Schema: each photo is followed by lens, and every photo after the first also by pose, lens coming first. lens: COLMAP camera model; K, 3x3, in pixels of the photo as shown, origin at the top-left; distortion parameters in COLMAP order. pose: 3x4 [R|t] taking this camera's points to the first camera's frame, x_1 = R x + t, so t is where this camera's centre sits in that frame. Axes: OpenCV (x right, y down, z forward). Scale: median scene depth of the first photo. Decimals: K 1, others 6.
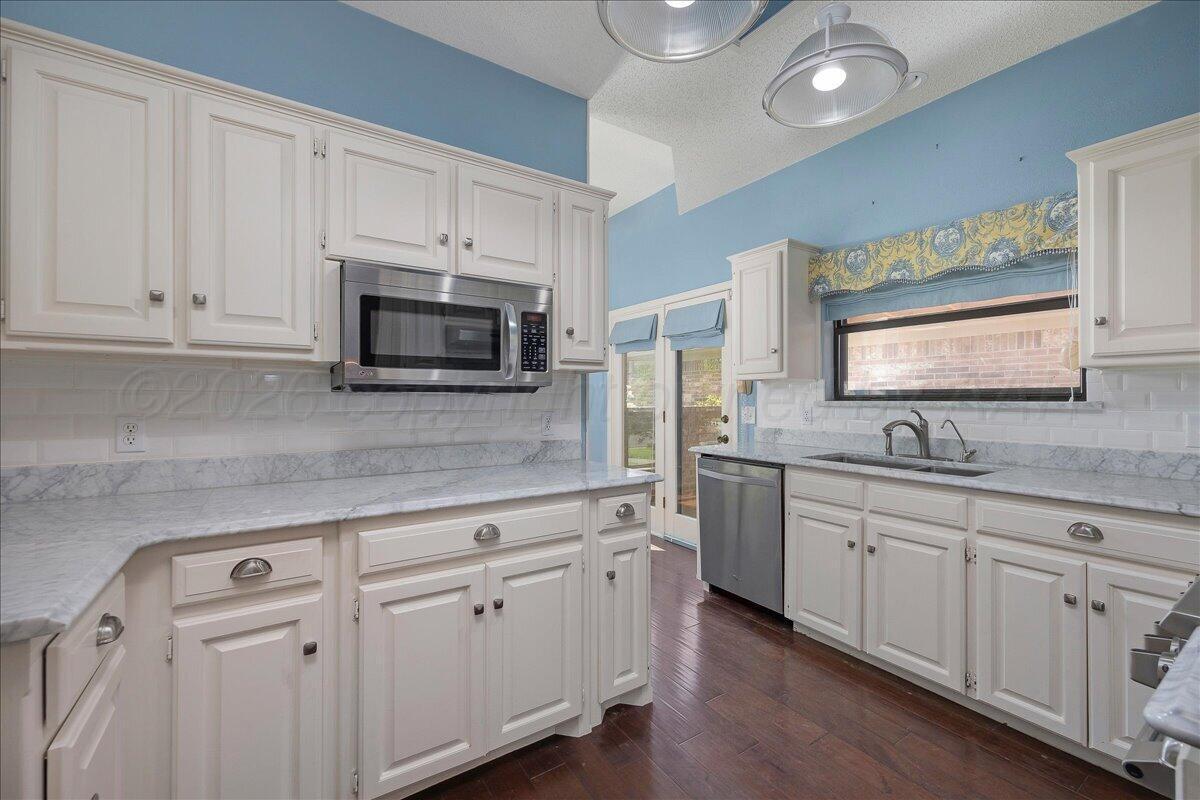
lens RADIAL K [[488.0, 0, 600.0], [0, 488.0, 400.0], [0, 0, 1]] dist [0.000176, 0.000038]
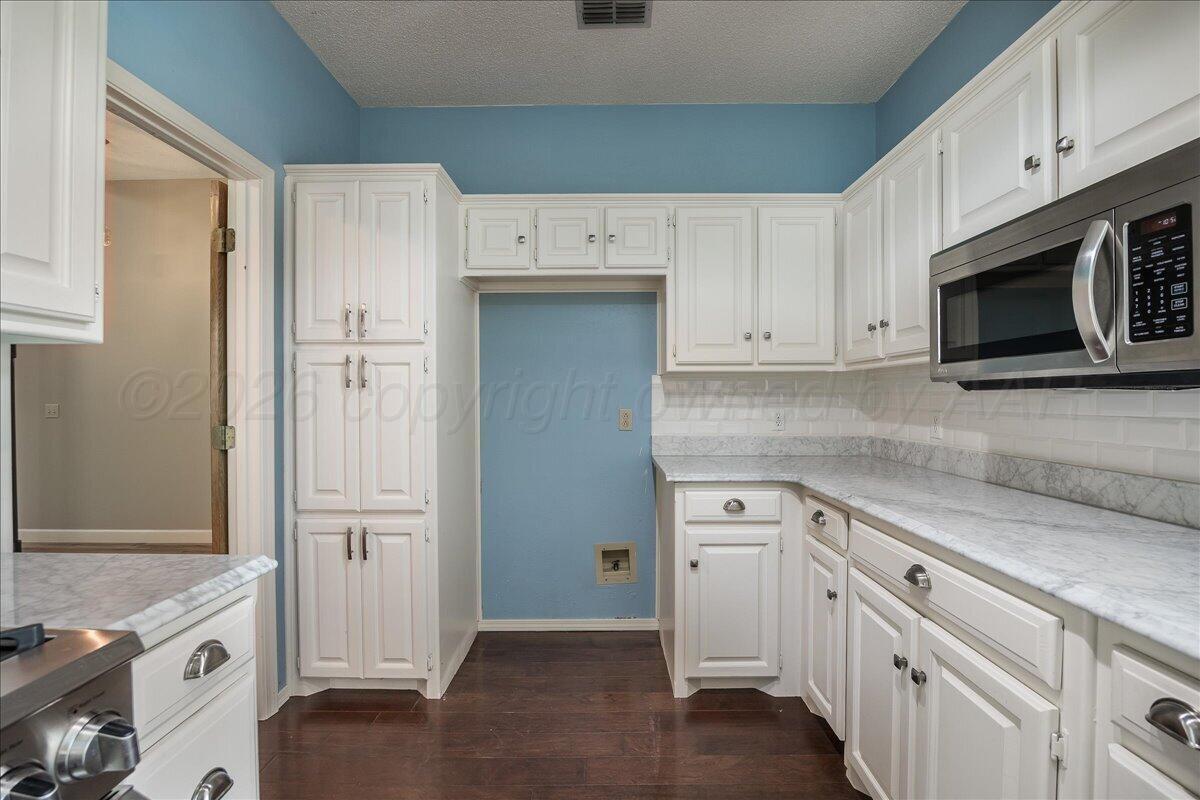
lens RADIAL K [[518.5, 0, 603.6], [0, 518.5, 406.0], [0, 0, 1]] dist [-0.003078, -0.000151]
pose [[-0.555685, 0.014640, -0.831264, 0.572537], [0.001361, 0.999860, 0.016700, -0.004166], [0.831392, 0.008149, -0.555627, 0.839310]]
